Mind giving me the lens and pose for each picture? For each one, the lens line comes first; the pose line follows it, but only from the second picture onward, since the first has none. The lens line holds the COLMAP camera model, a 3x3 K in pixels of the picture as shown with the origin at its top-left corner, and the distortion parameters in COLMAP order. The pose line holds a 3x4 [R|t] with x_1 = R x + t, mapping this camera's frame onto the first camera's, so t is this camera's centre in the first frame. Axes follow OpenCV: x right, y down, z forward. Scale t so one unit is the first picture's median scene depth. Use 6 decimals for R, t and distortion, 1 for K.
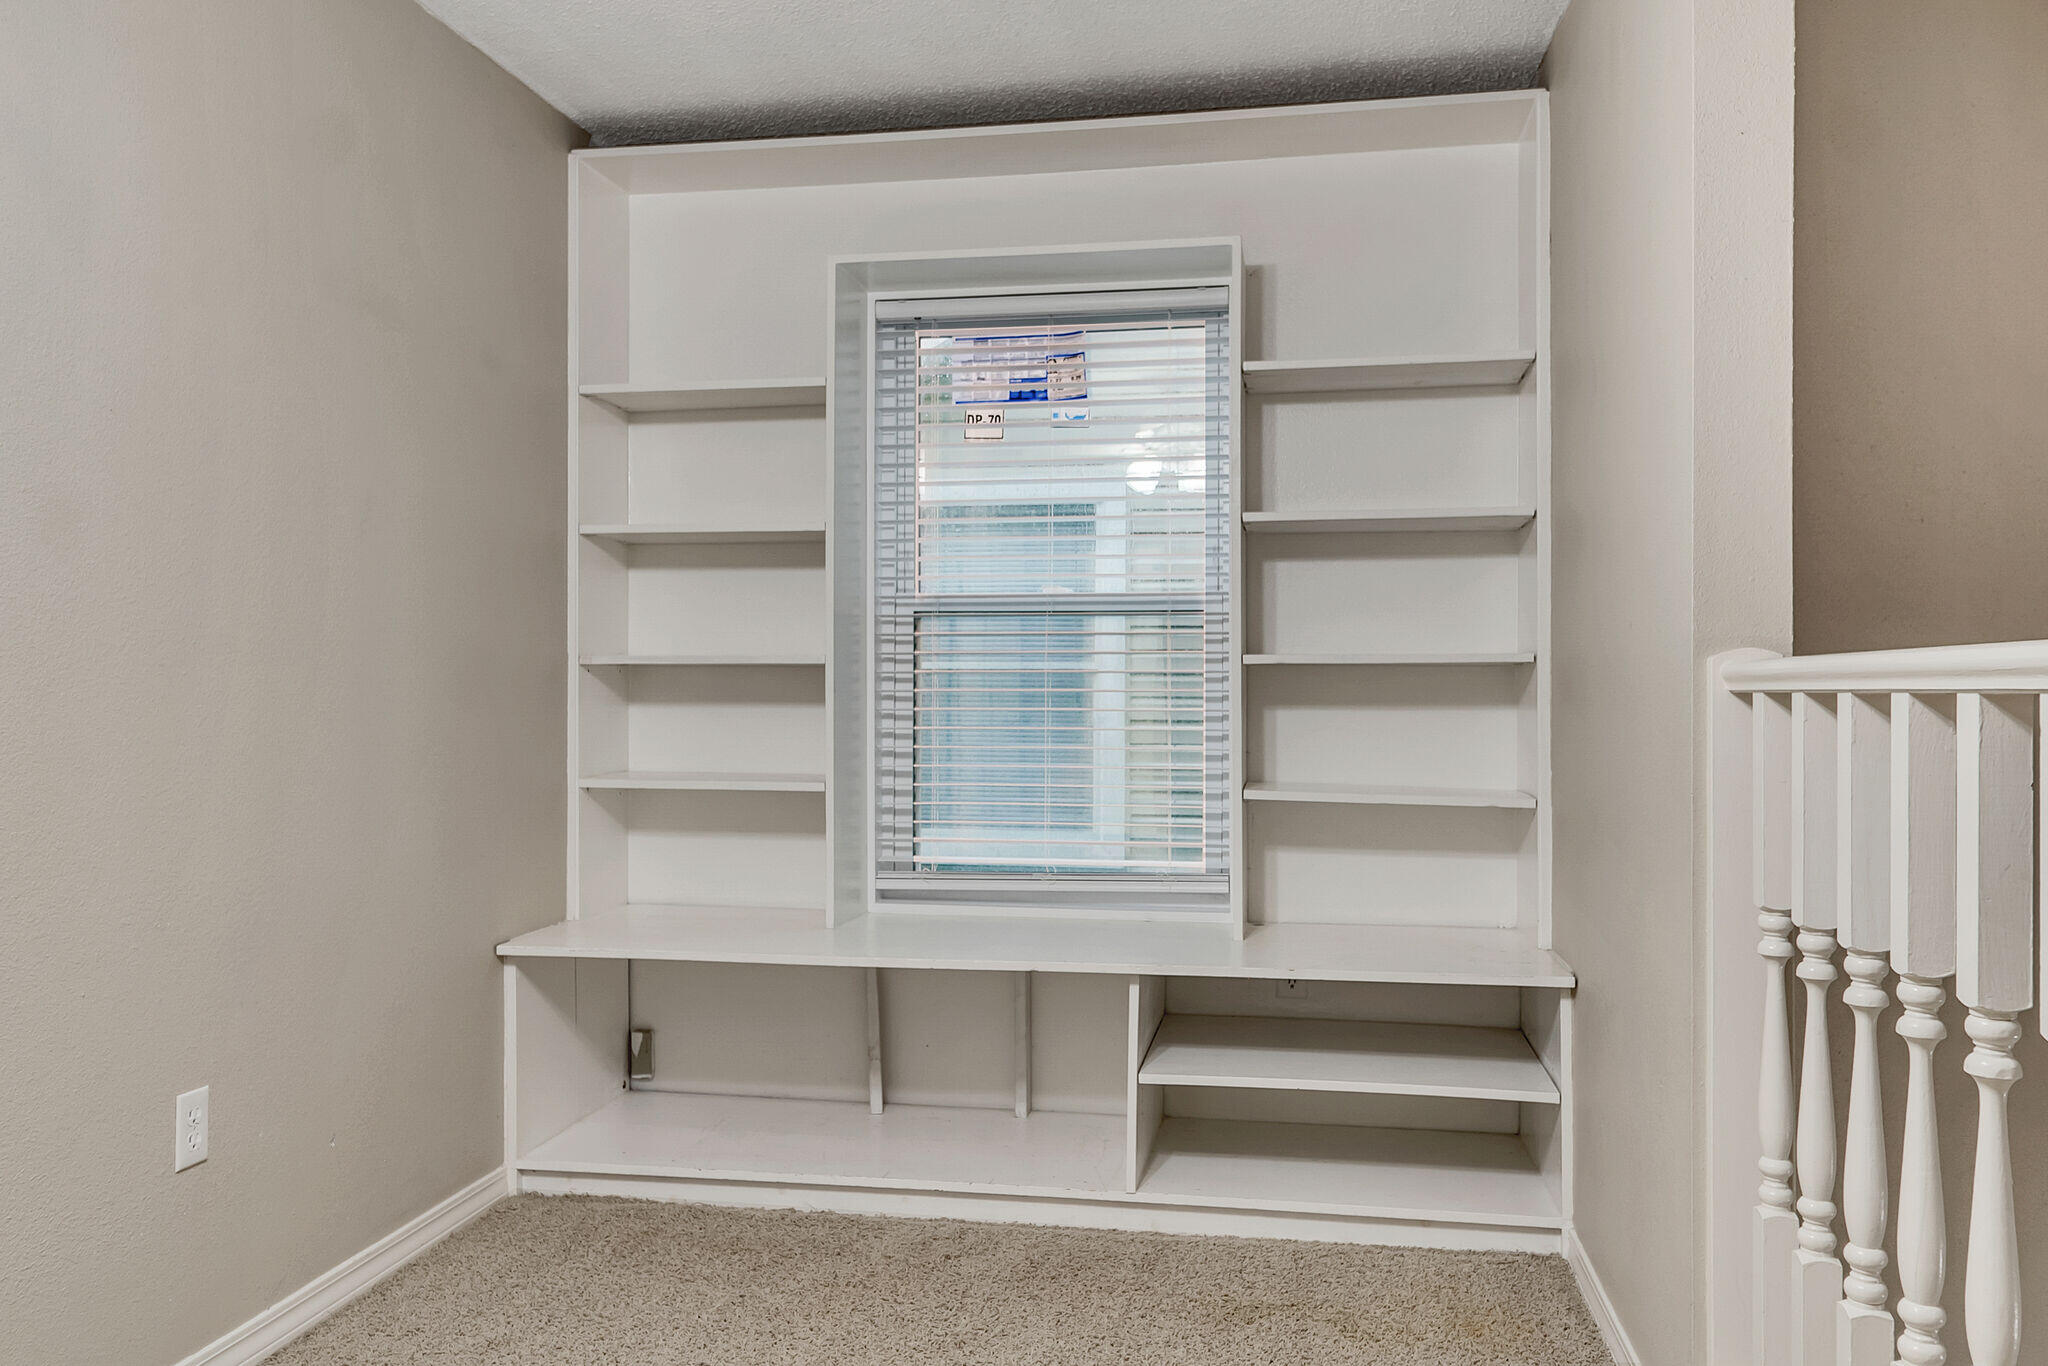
lens RADIAL K [[1064.6, 0, 1024.0], [0, 1064.6, 683.0], [0, 0, 1]] dist [0.002750, 0.000085]
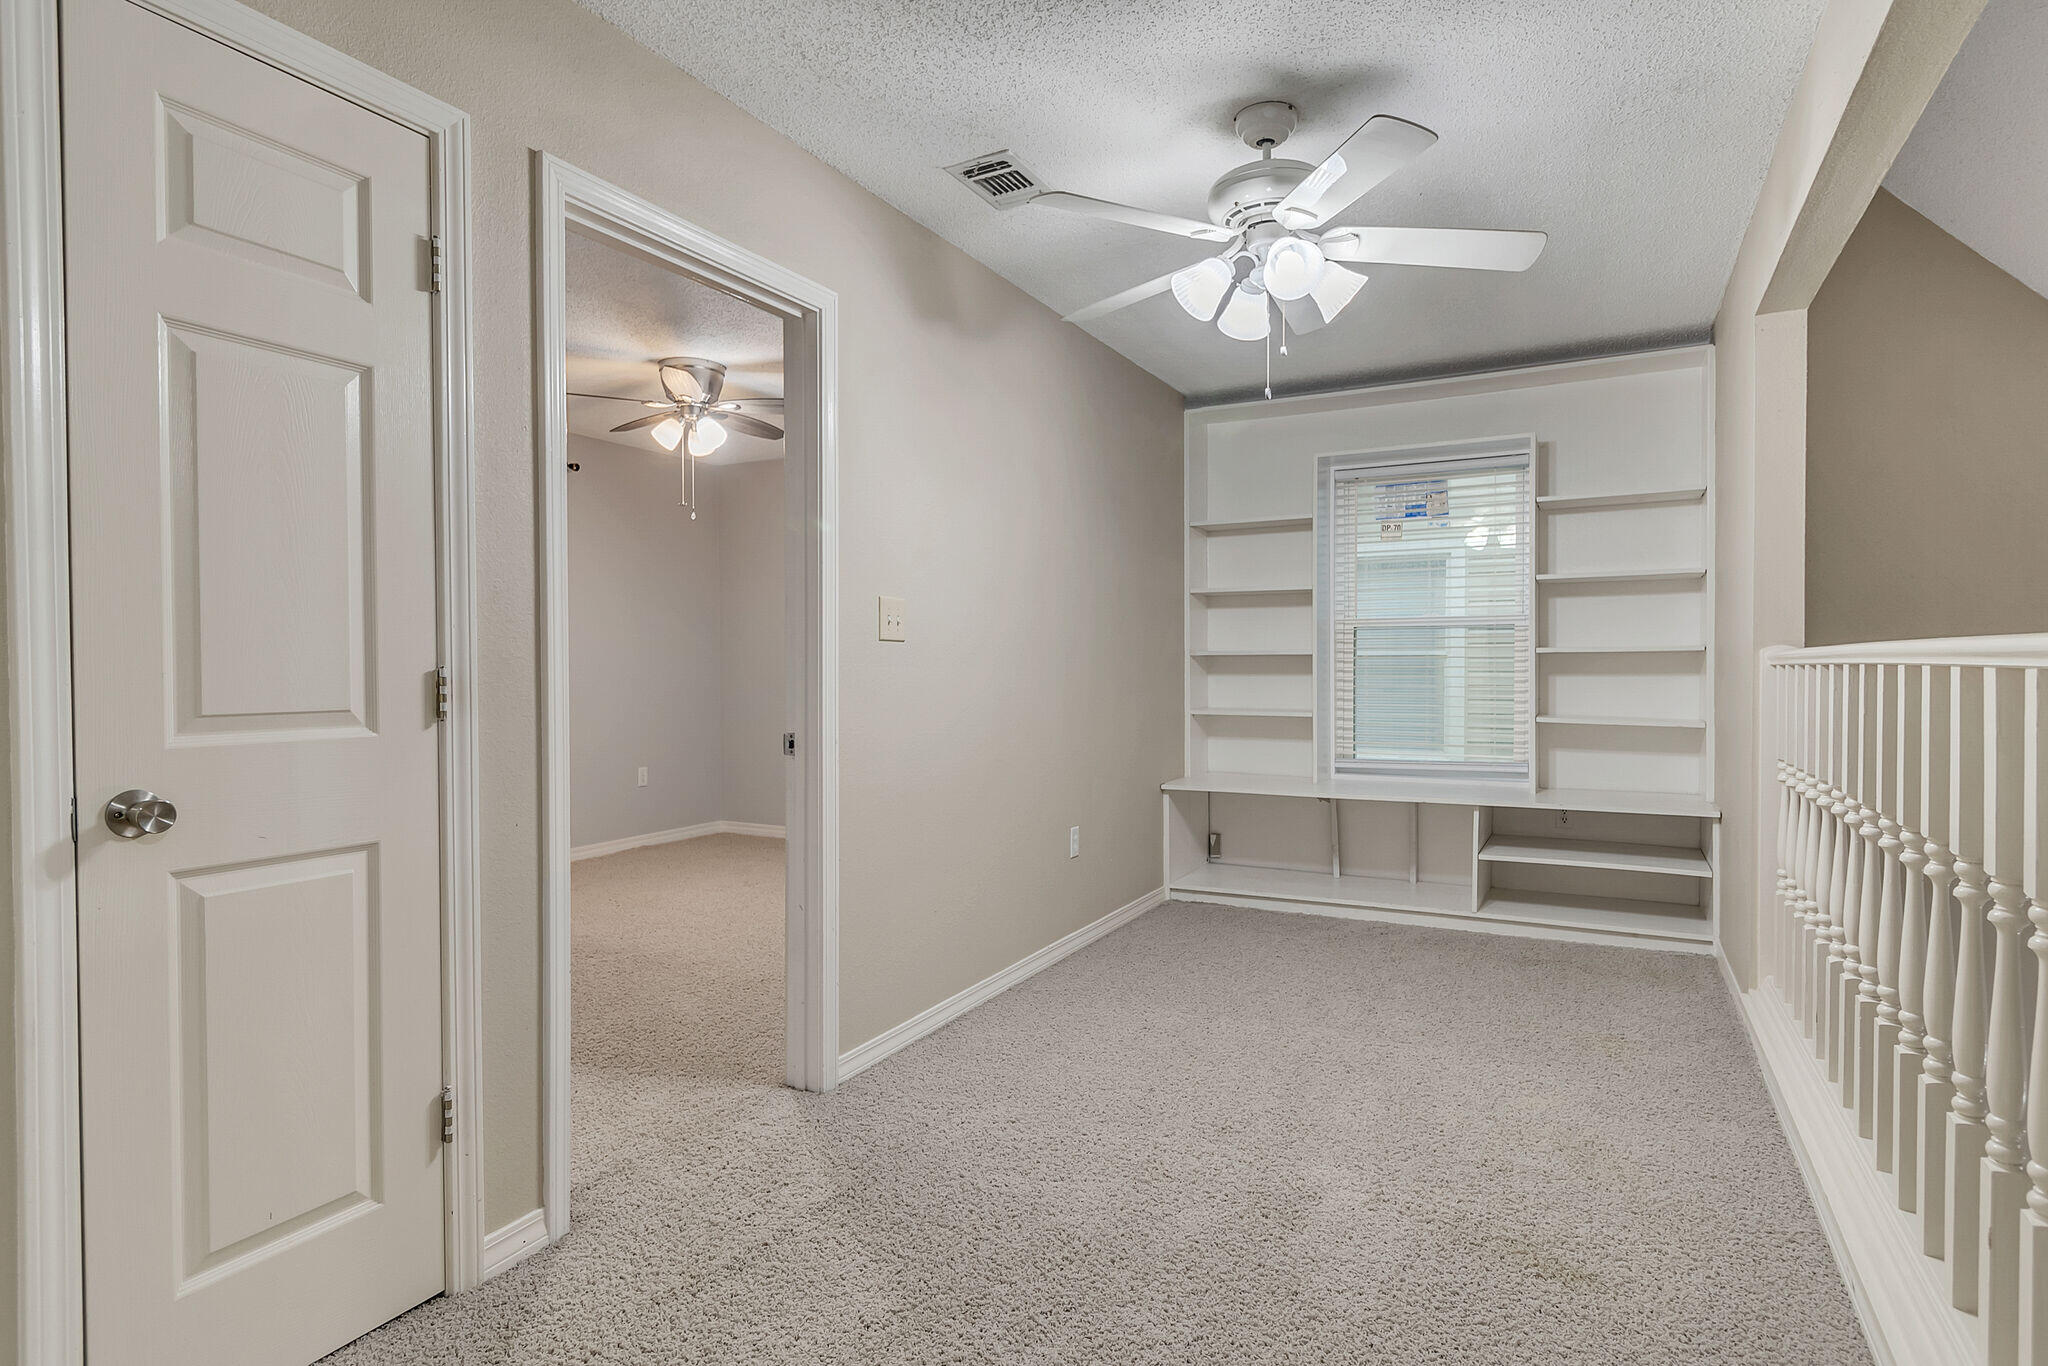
lens RADIAL K [[1064.6, 0, 1024.0], [0, 1064.6, 683.0], [0, 0, 1]] dist [0.002750, 0.000085]
pose [[0.962603, -0.000814, -0.270914, -0.162596], [0.004808, 0.999889, 0.014076, 0.005317], [0.270873, -0.014852, 0.962501, -1.095554]]
